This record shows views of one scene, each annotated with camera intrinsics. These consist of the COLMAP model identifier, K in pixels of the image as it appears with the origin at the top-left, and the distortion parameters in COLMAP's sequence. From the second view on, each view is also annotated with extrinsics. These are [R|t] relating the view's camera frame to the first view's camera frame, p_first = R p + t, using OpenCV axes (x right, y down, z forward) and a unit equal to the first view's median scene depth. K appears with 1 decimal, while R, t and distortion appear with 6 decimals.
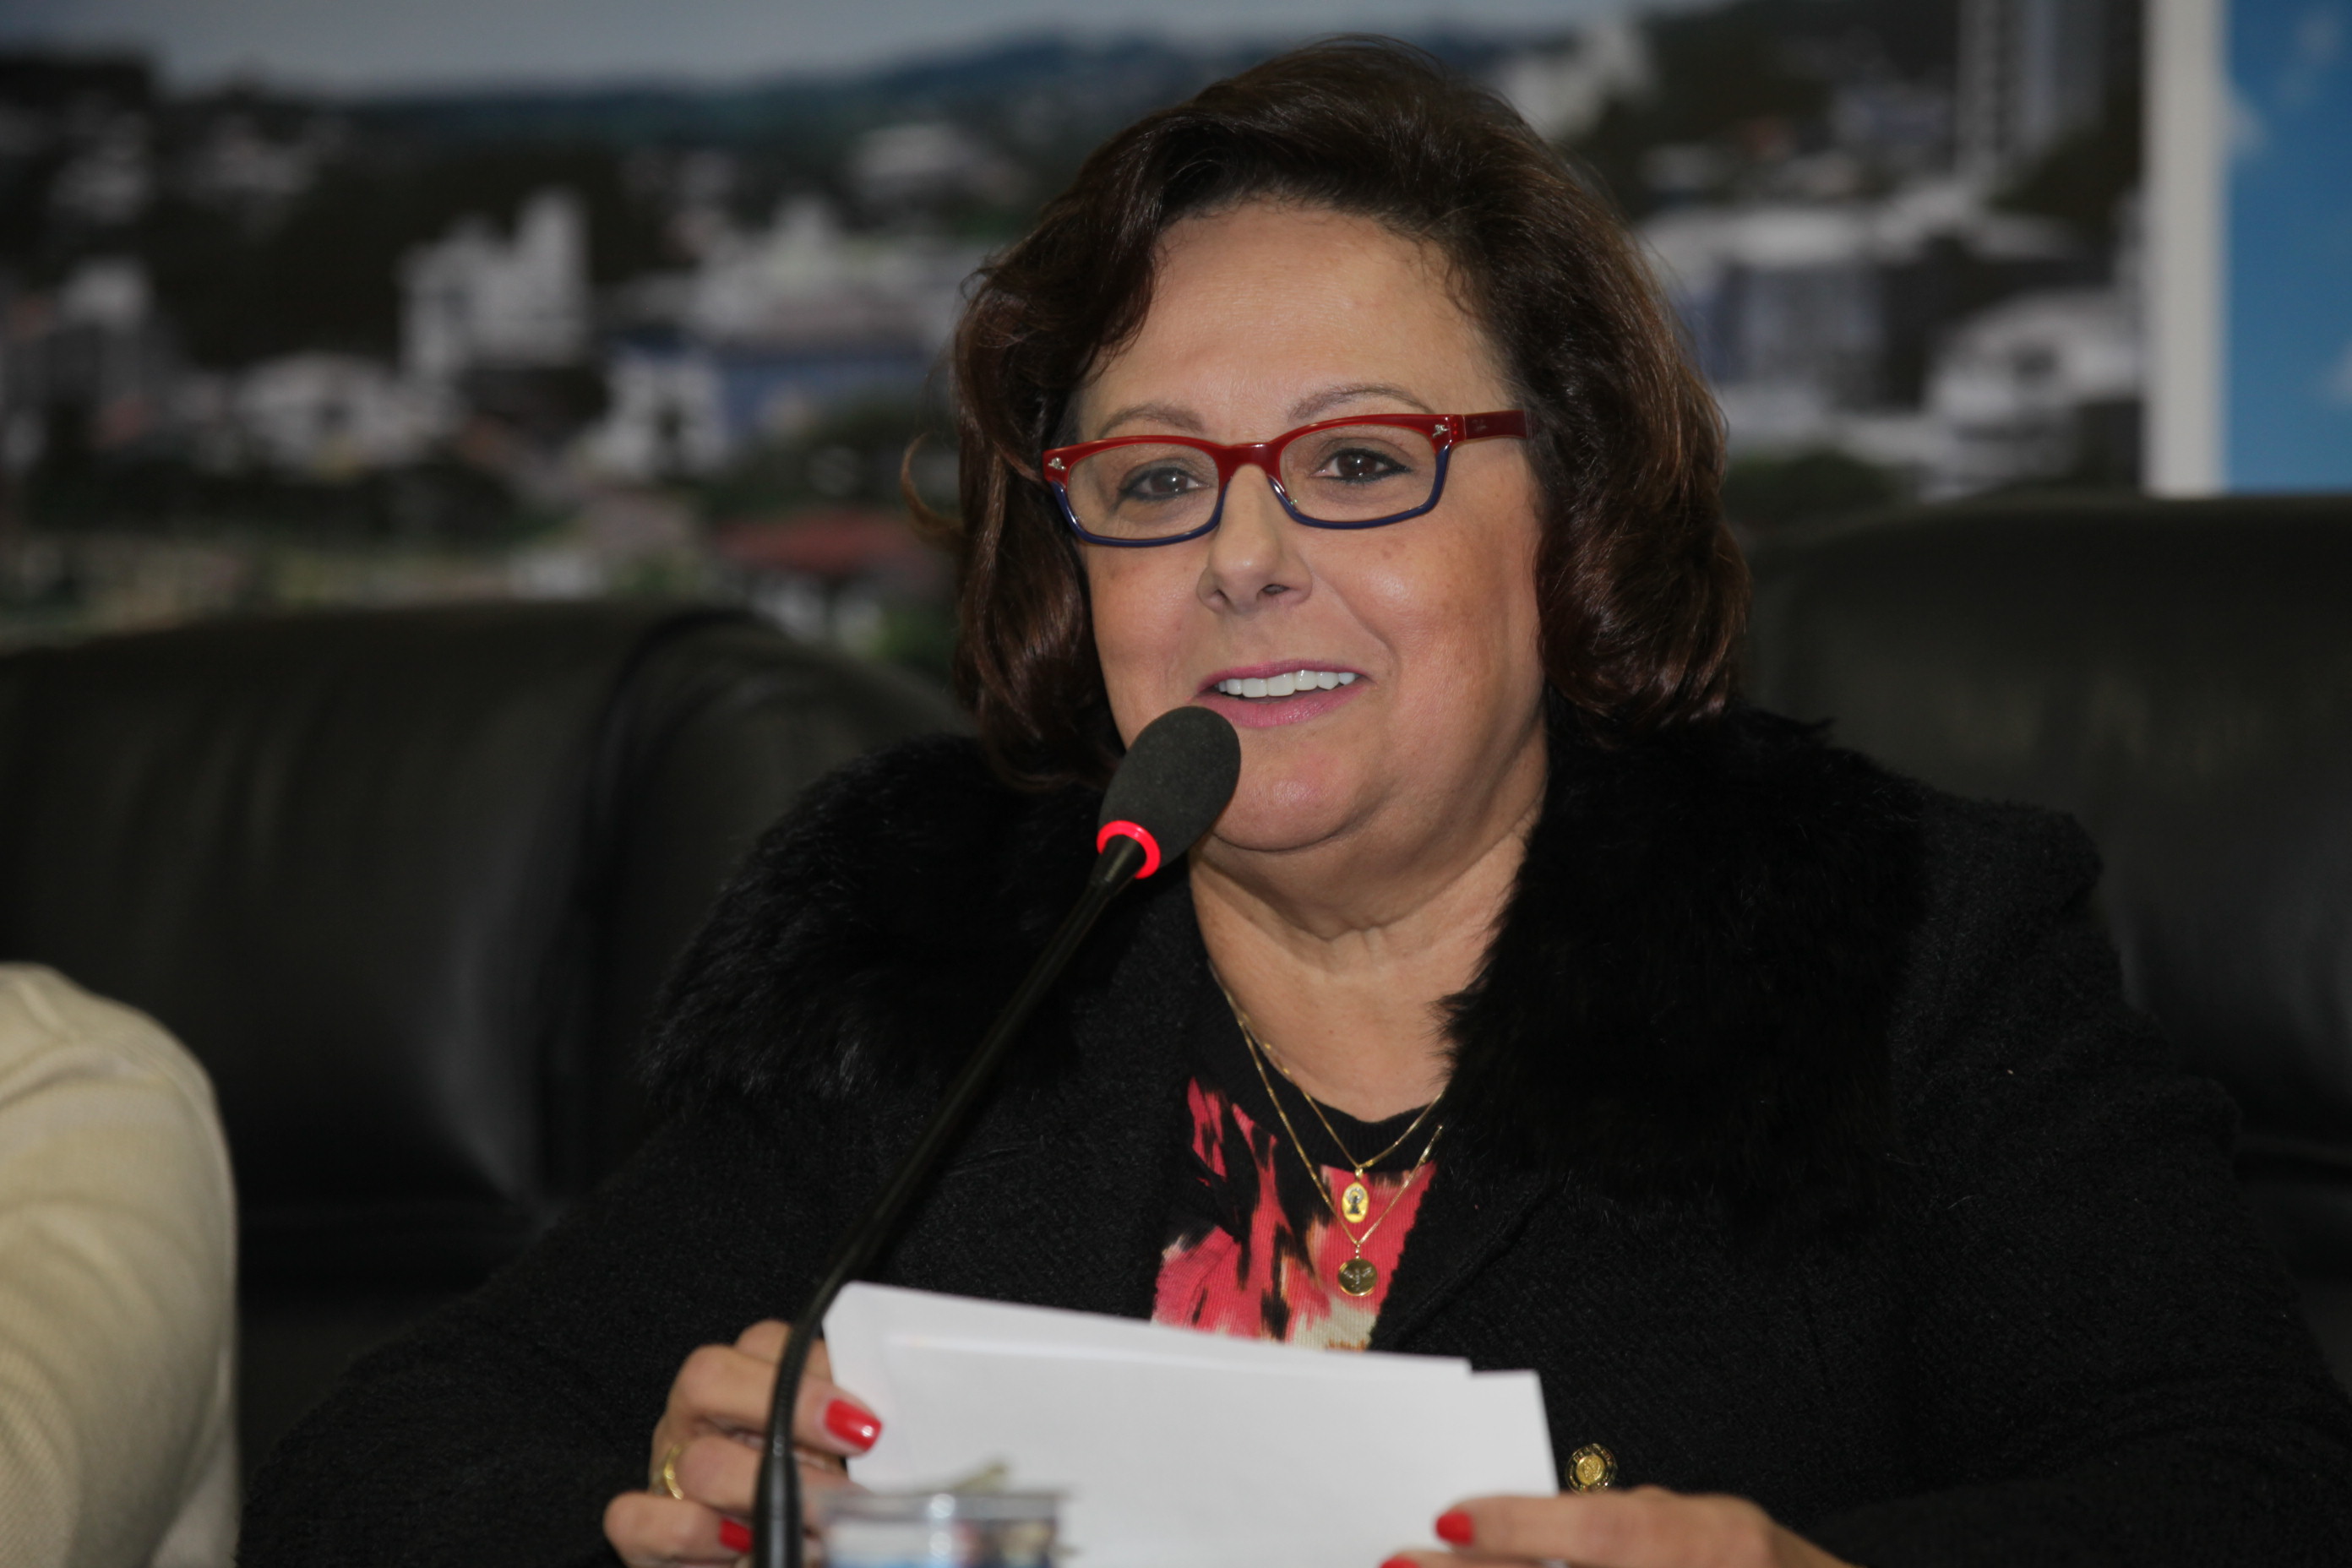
lens RADIAL K [[13679.7, 0, 1174.0], [0, 13679.7, 907.6], [0, 0, 1]] dist [-3.000690, 267.808296]
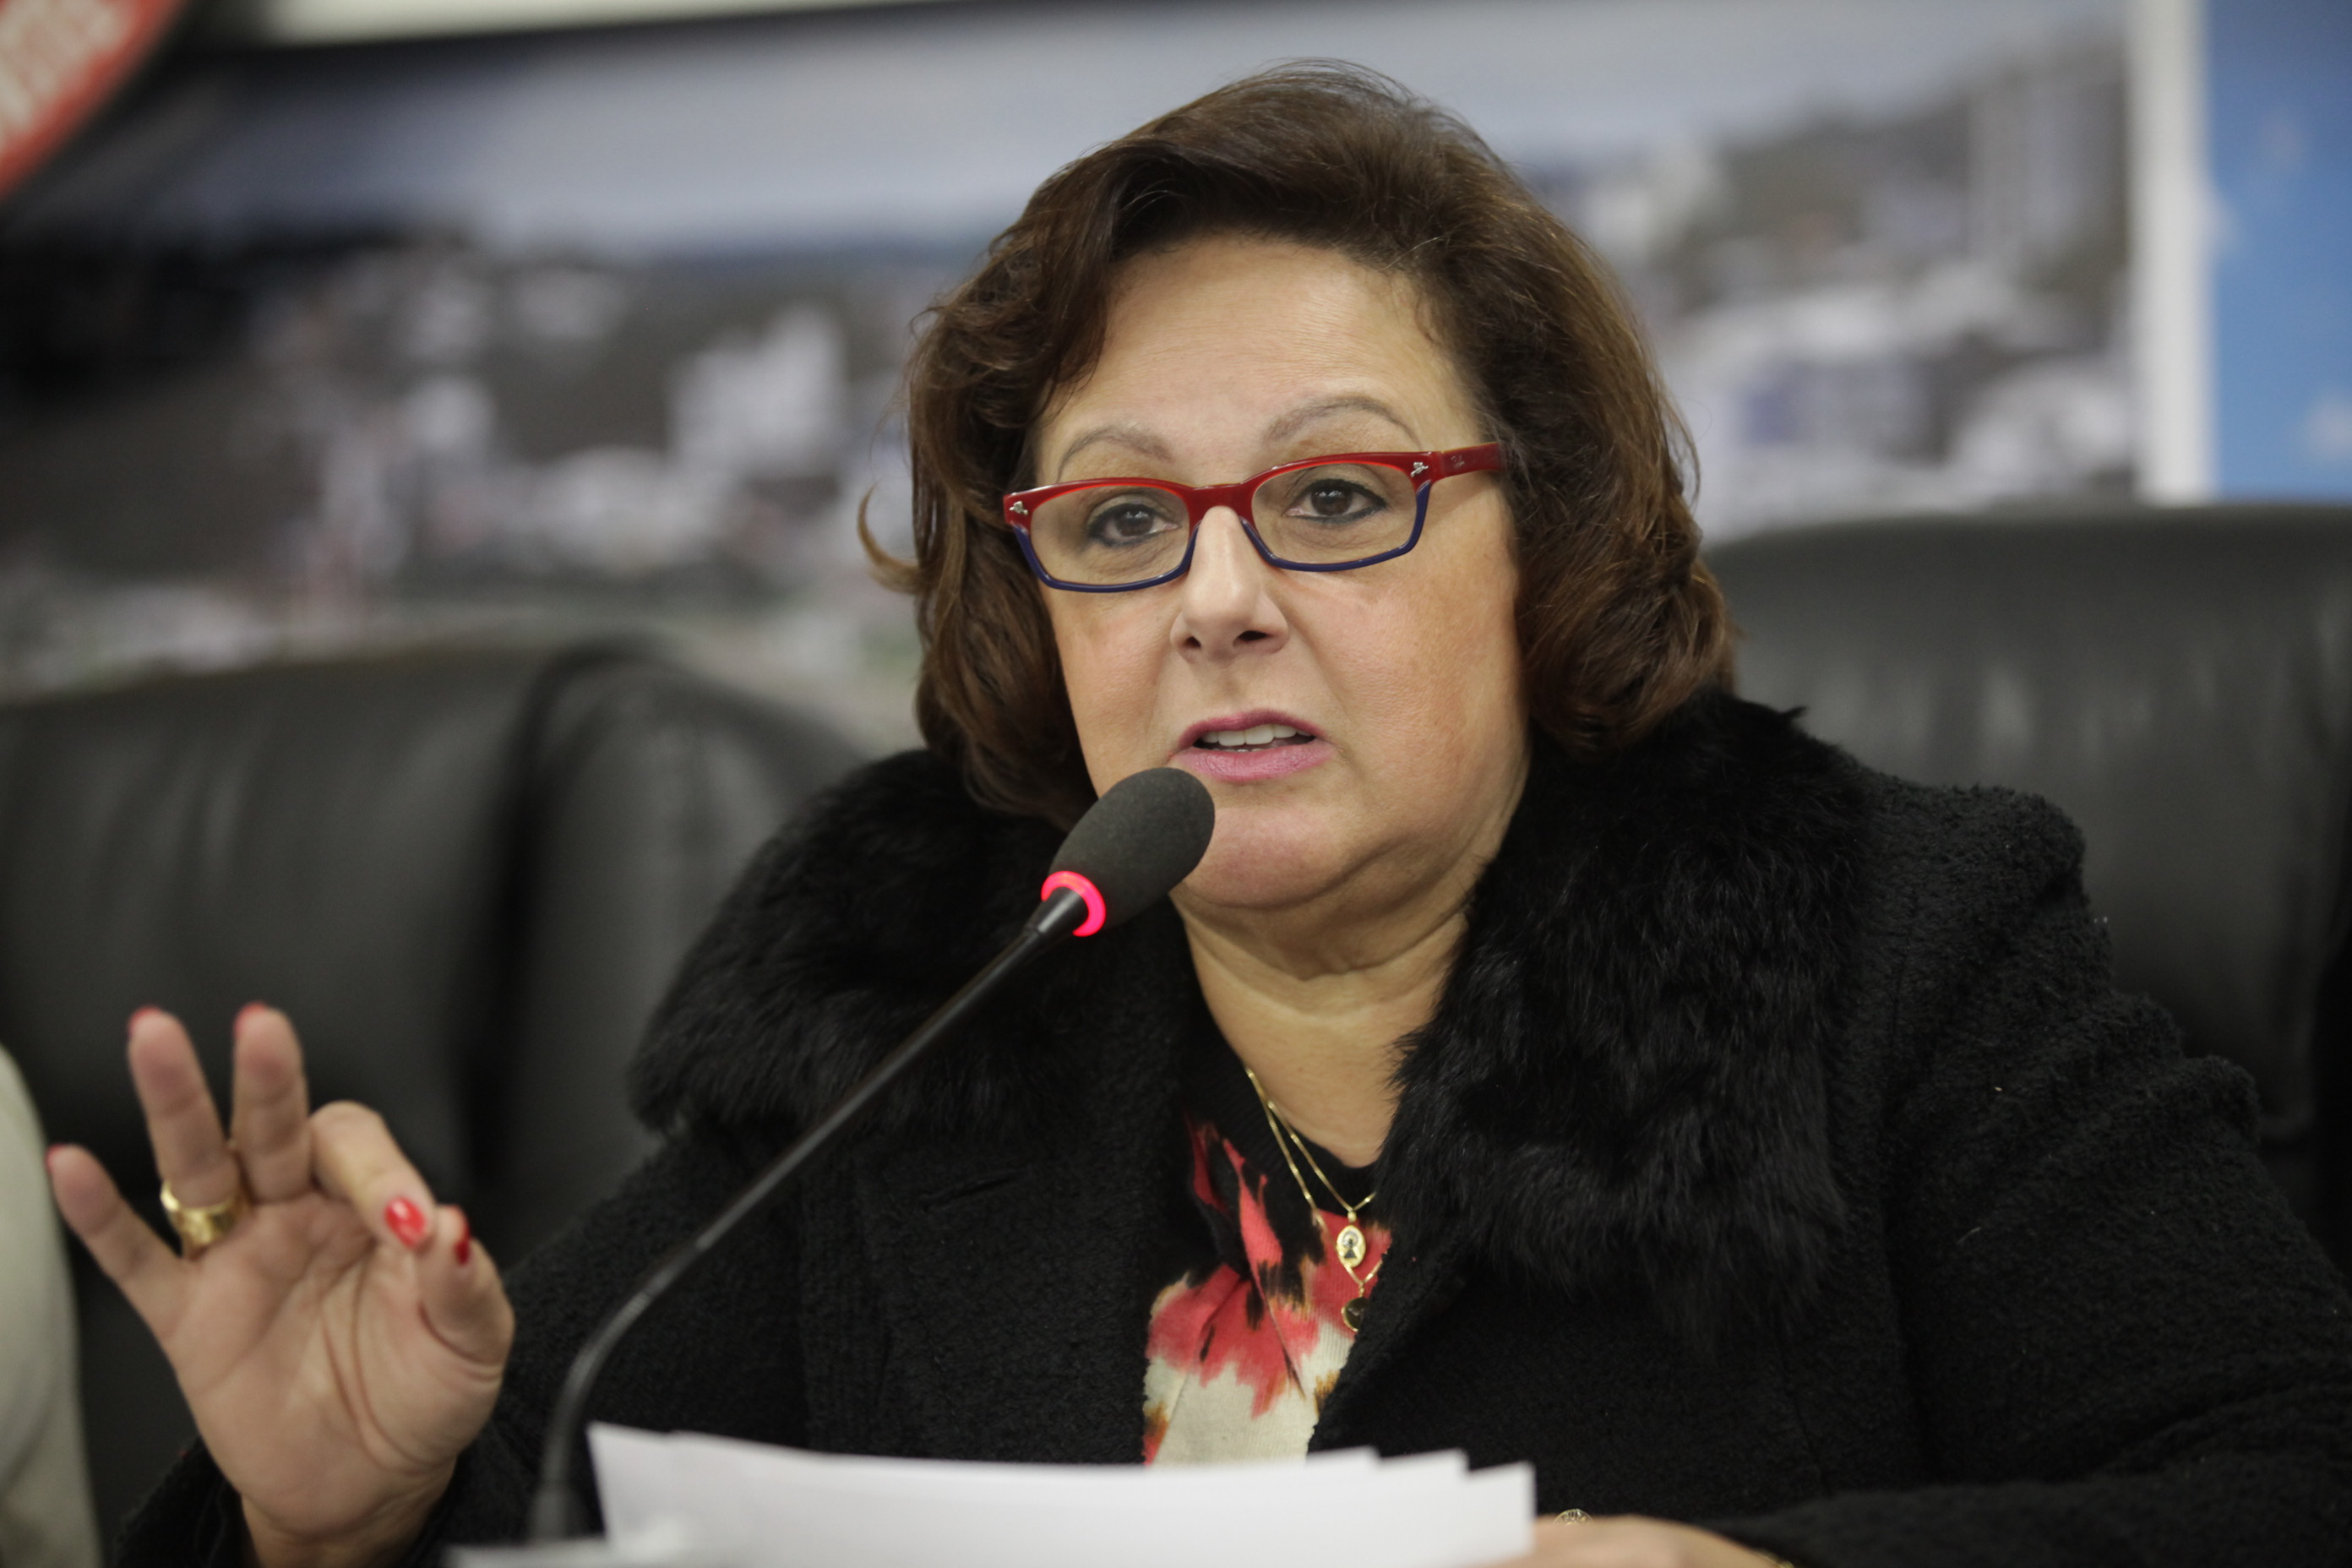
lens RADIAL K [[8045.8, 0, 1176.0], [0, 8045.8, 784.0], [0, 0, 1]] dist [-0.027336, -0.494714]
pose [[0.998504, -0.020695, -0.050608, 0.031366], [0.020343, 0.999765, -0.007457, -0.007984], [0.050751, 0.006416, 0.998691, 0.417167]]
